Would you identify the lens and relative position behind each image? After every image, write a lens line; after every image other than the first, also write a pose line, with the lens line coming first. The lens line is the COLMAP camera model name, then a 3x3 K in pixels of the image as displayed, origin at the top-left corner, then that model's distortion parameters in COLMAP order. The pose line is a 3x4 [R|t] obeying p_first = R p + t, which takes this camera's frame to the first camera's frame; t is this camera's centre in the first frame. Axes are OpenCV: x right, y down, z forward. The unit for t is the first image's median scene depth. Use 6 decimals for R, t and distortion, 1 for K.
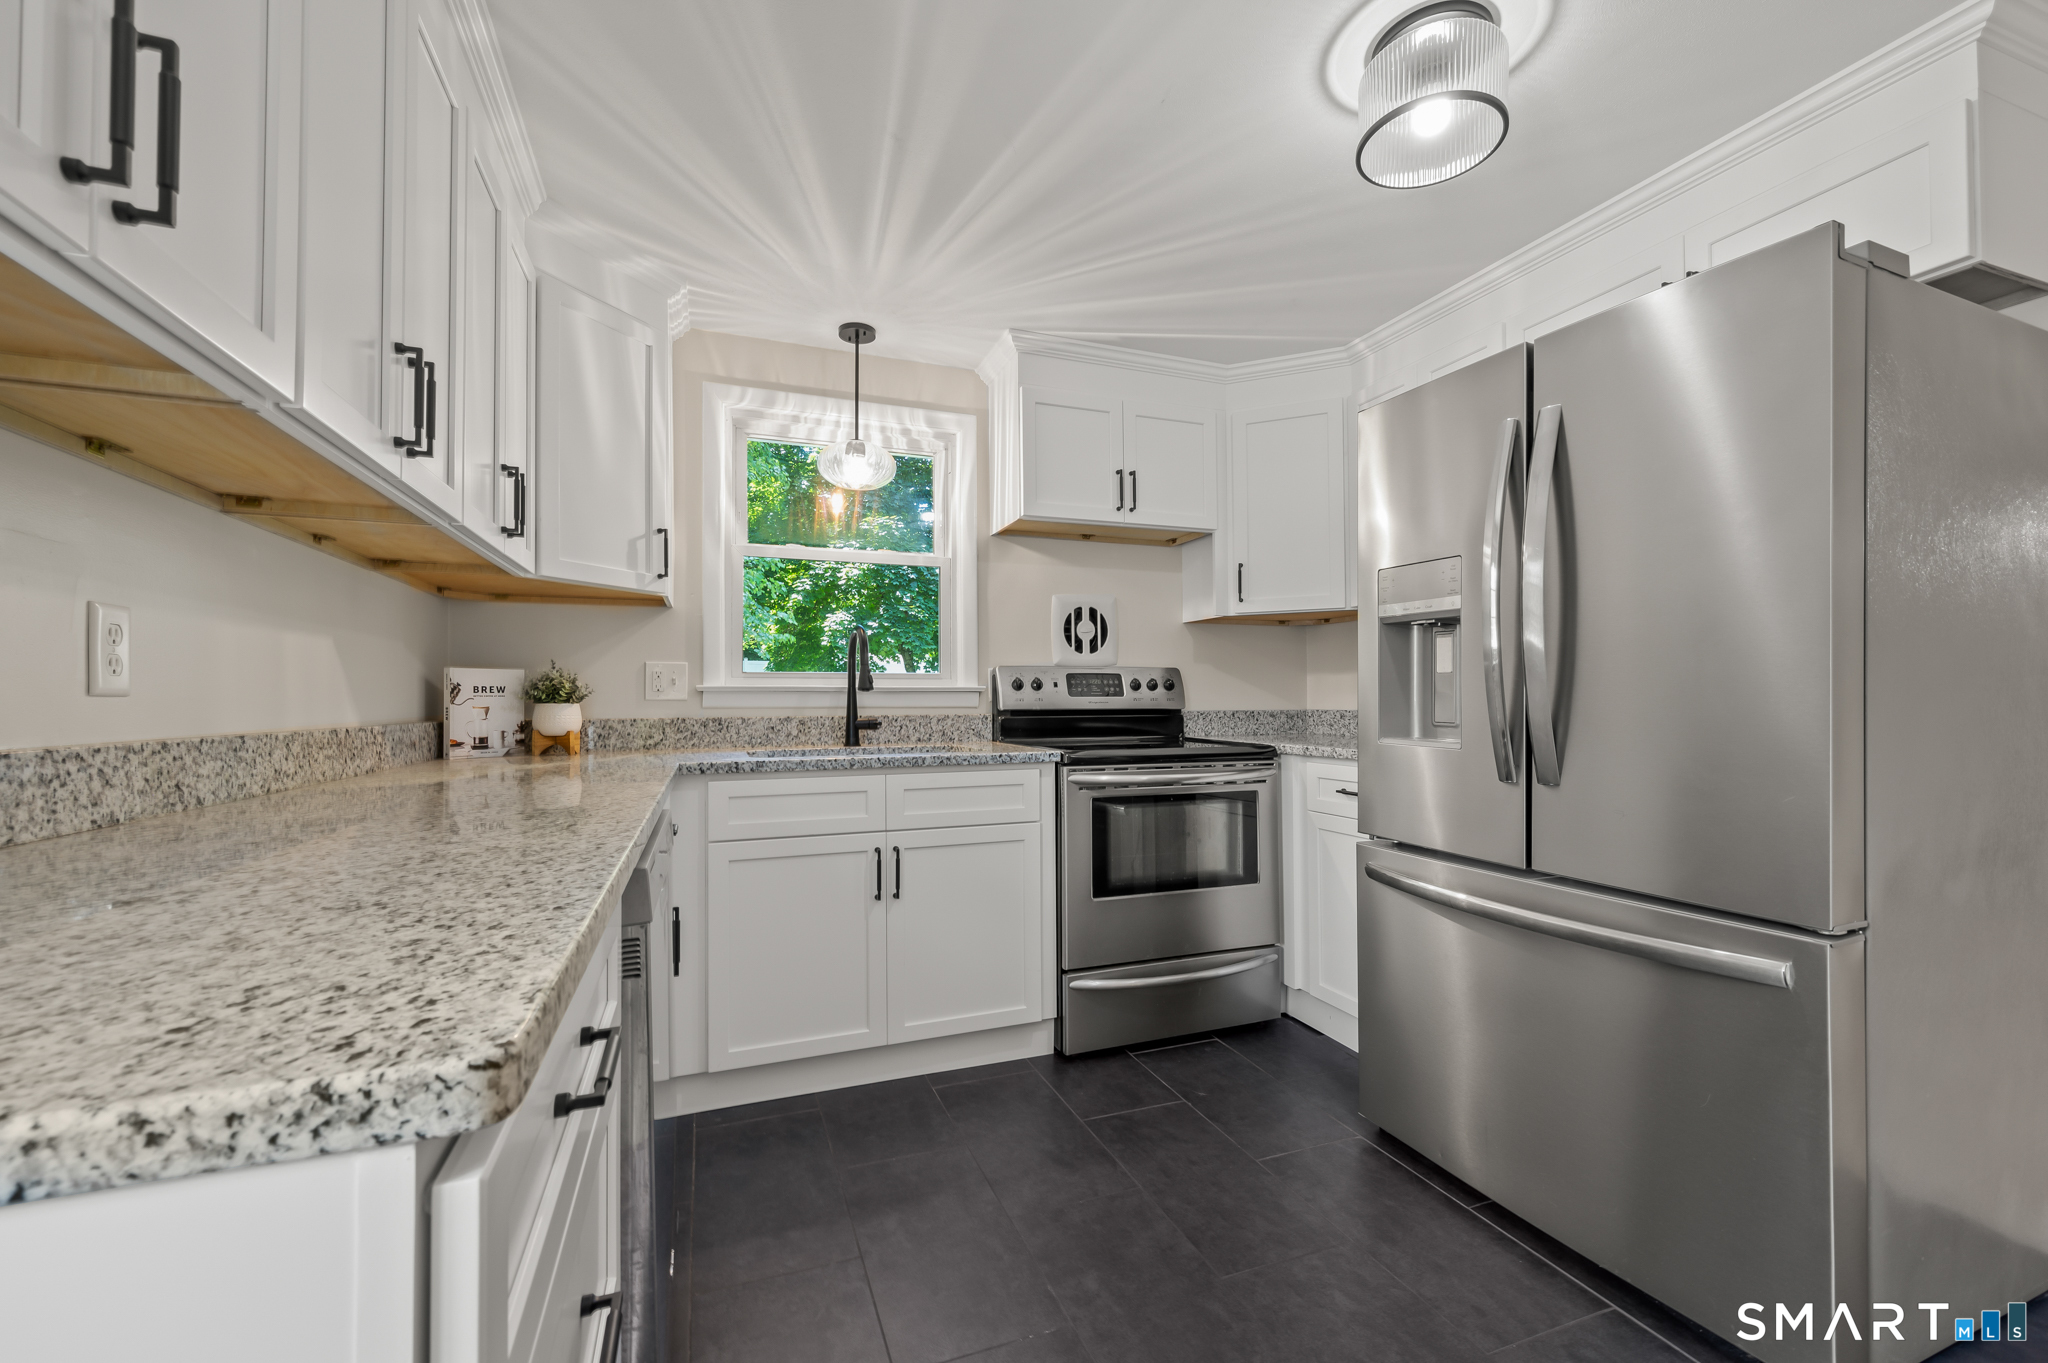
lens RADIAL K [[826.1, 0, 1039.1], [0, 826.1, 689.6], [0, 0, 1]] dist [0.000734, 0.000059]
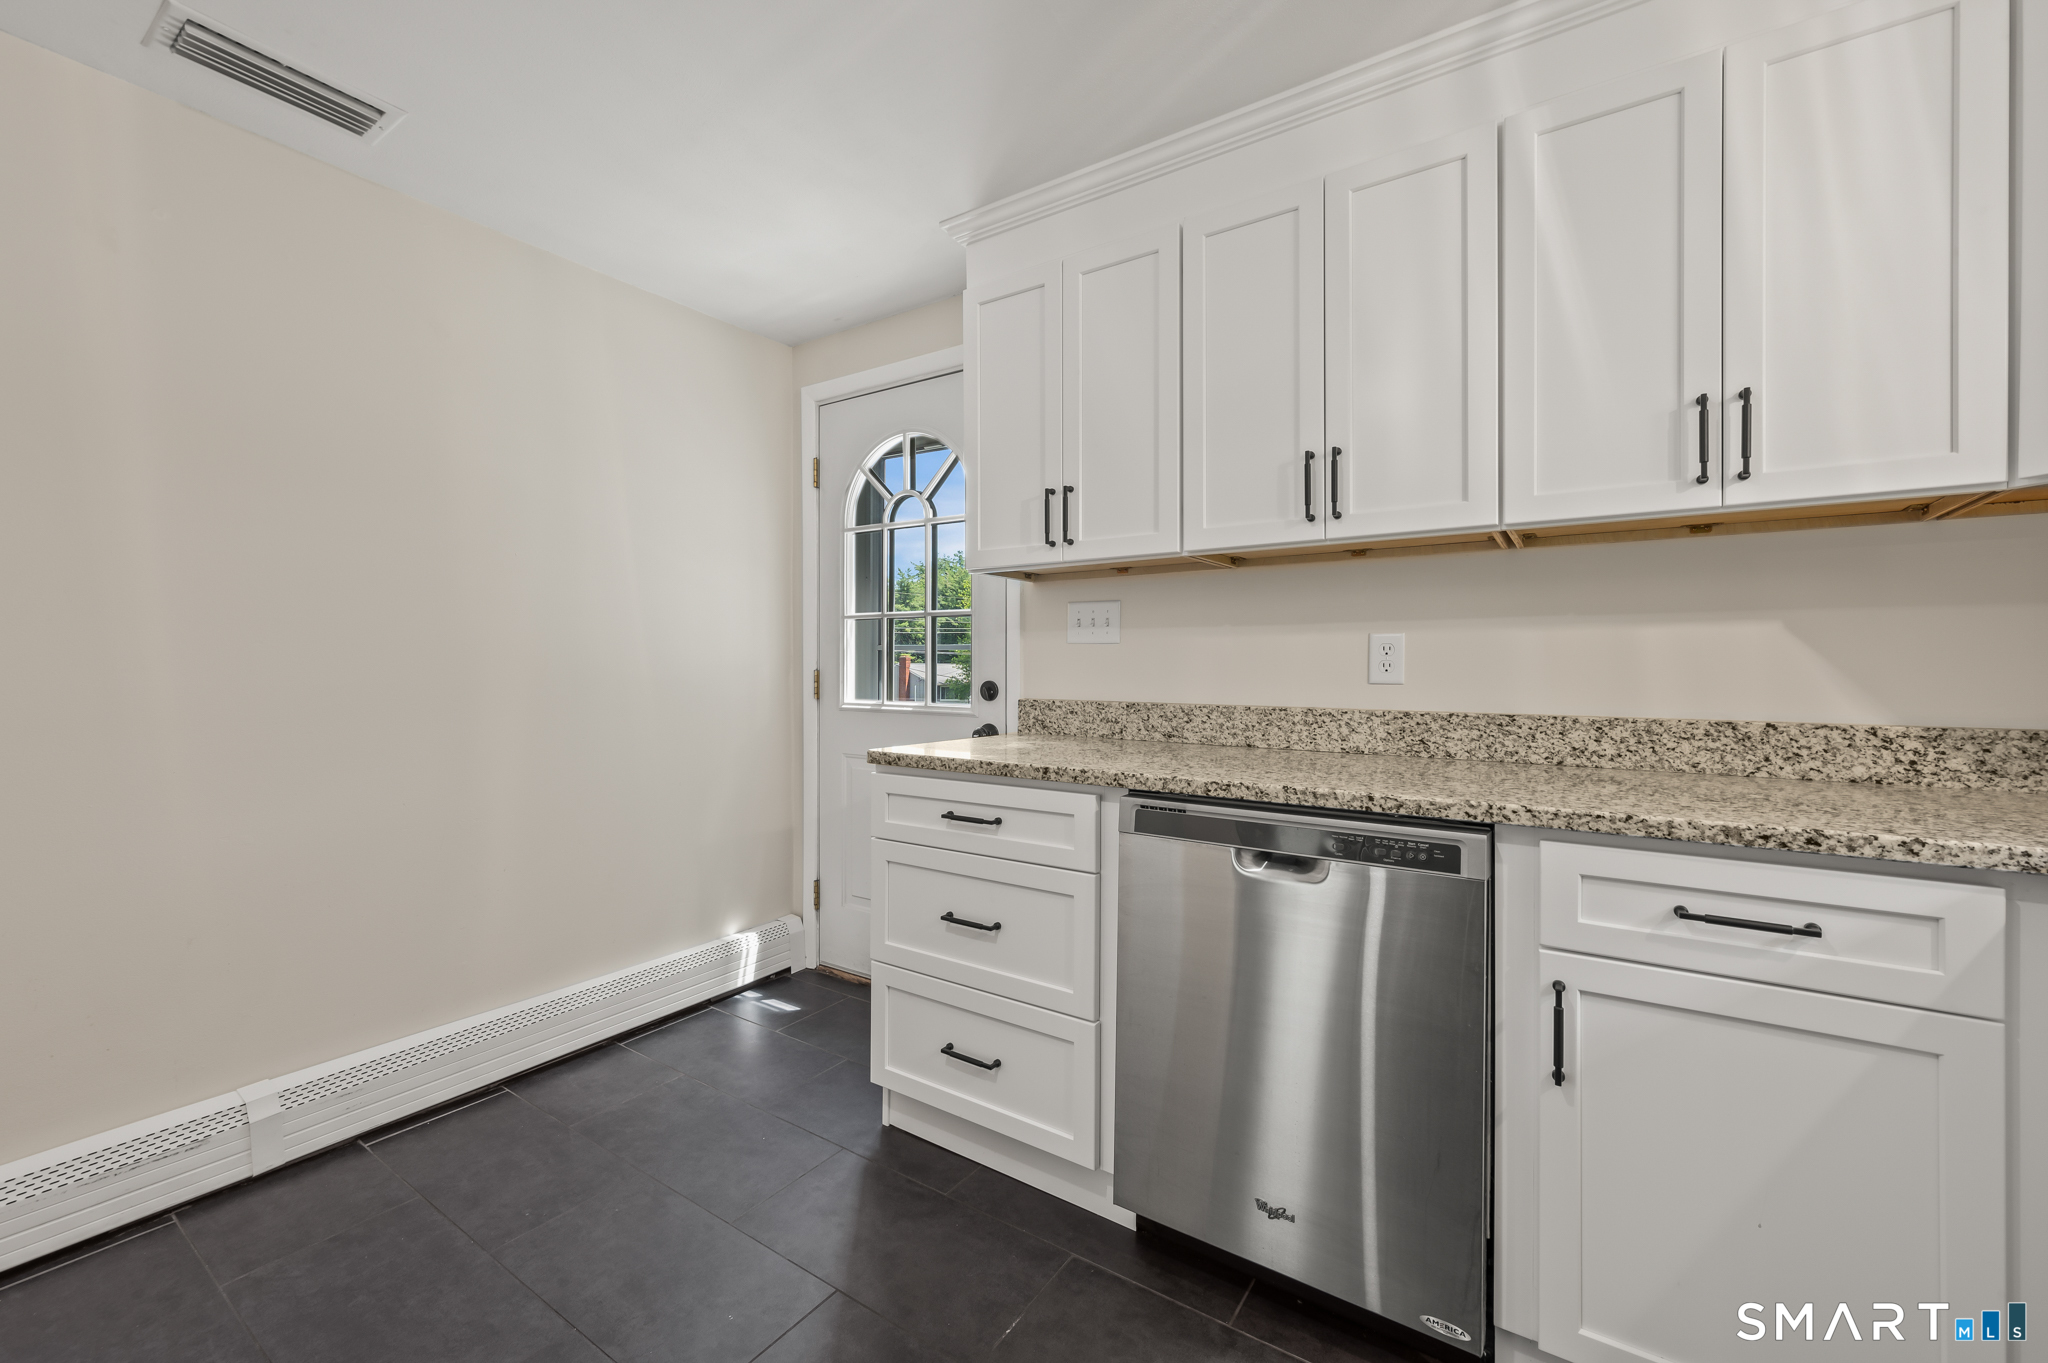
lens RADIAL K [[826.1, 0, 1027.1], [0, 826.1, 666.4], [0, 0, 1]] dist [0.000734, 0.000059]
pose [[-0.828445, 0.000740, -0.560069, 0.217594], [0.008221, 0.999907, -0.010840, -0.007380], [0.560009, -0.013584, -0.828375, 0.853564]]
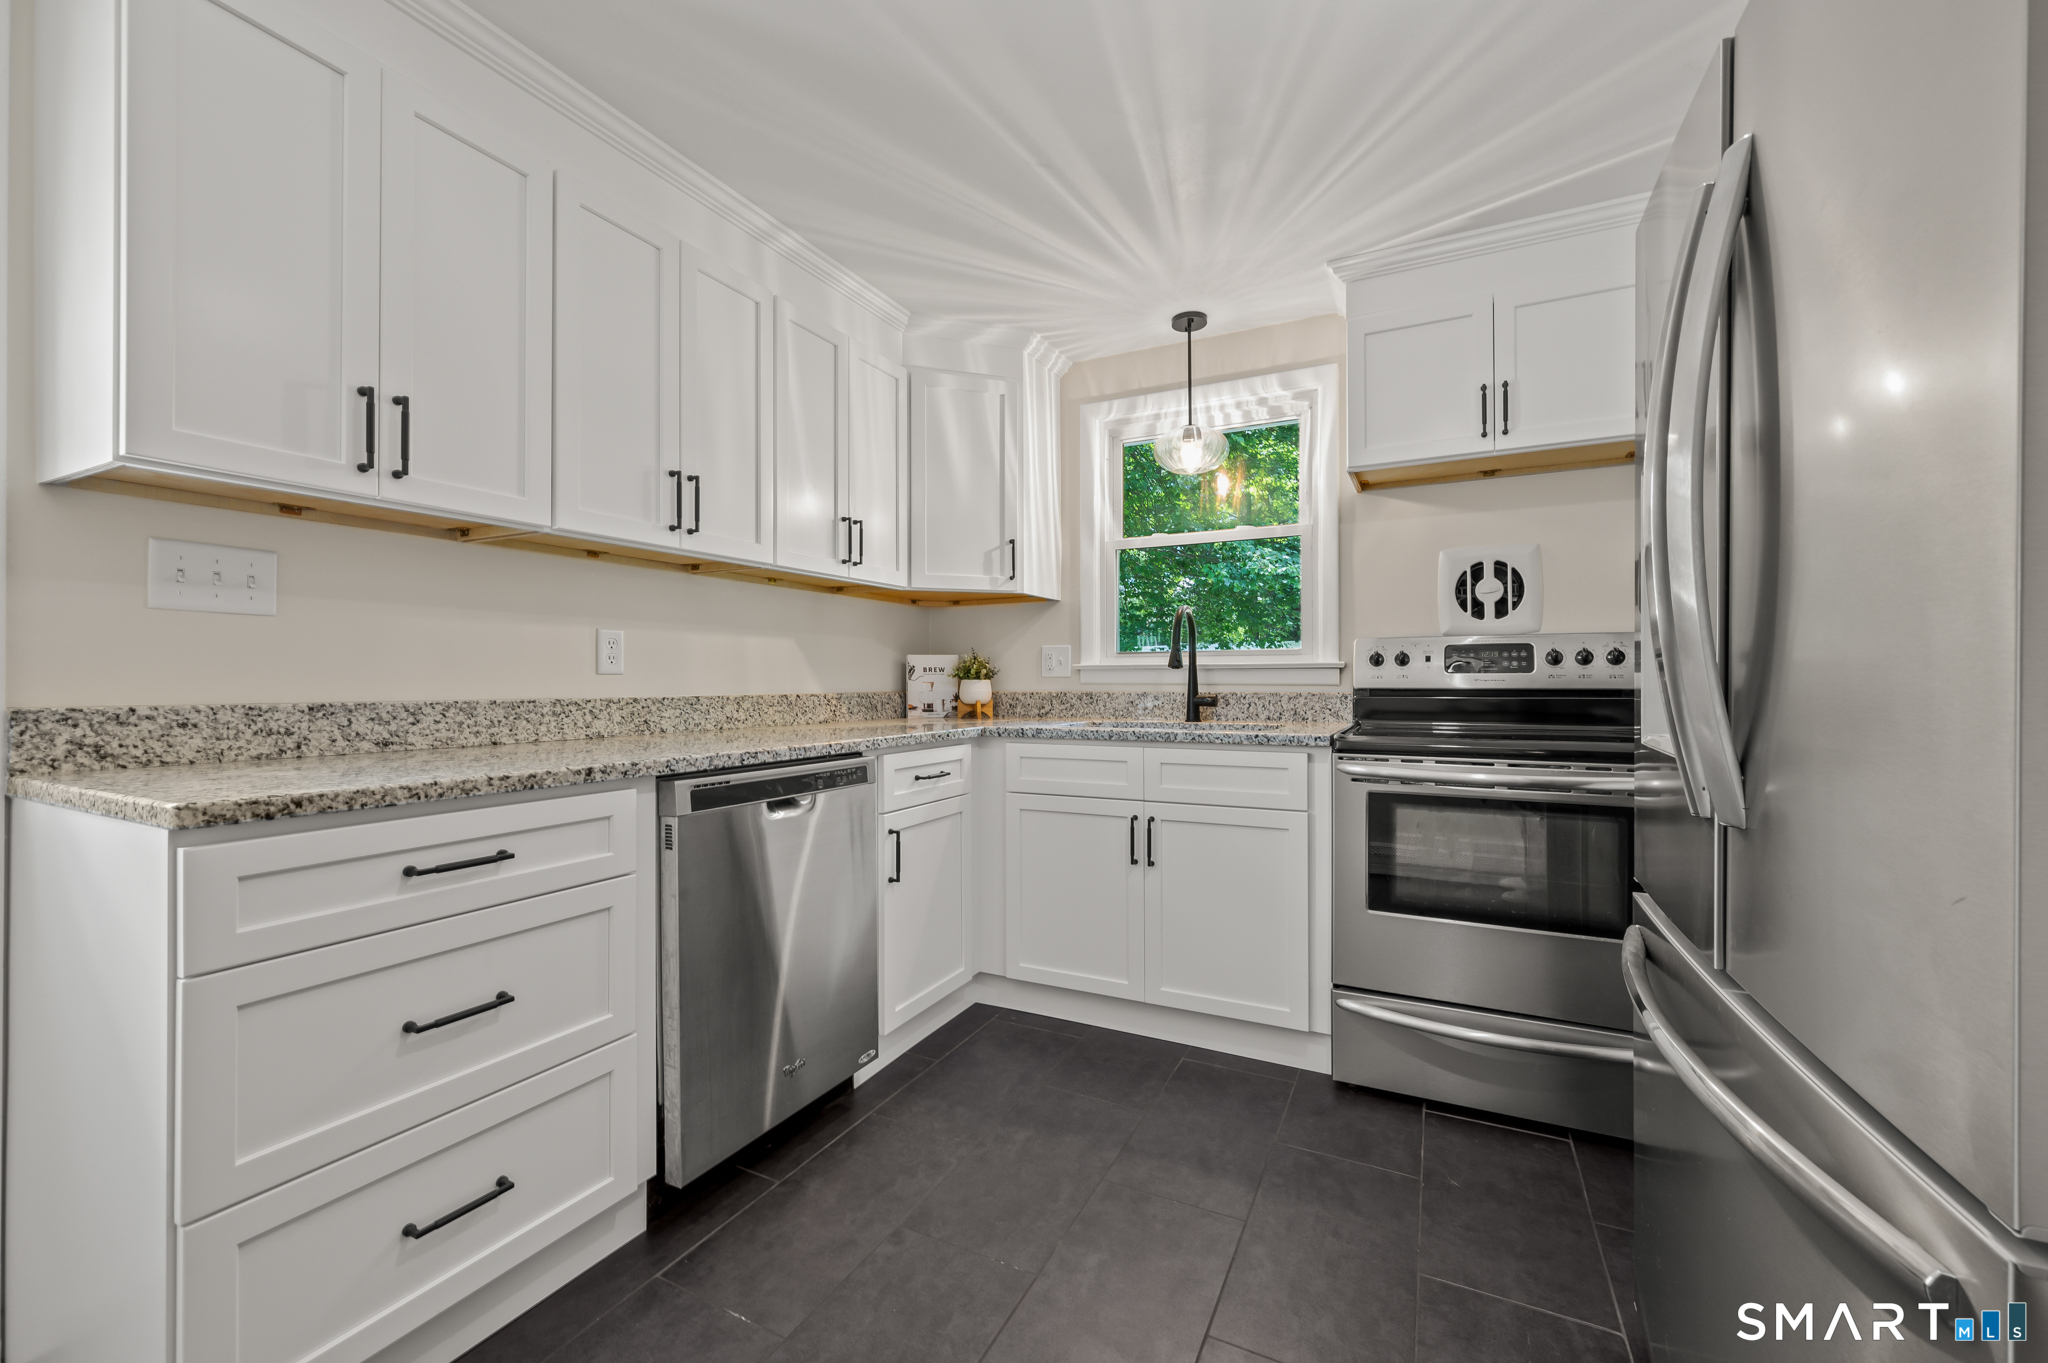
lens RADIAL K [[826.1, 0, 1042.5], [0, 826.1, 683.3], [0, 0, 1]] dist [0.000734, 0.000059]
pose [[0.673031, 0.005229, -0.739596, 0.452125], [0.008943, 0.999844, 0.015206, 0.002970], [0.739560, -0.016849, 0.672879, 0.175359]]
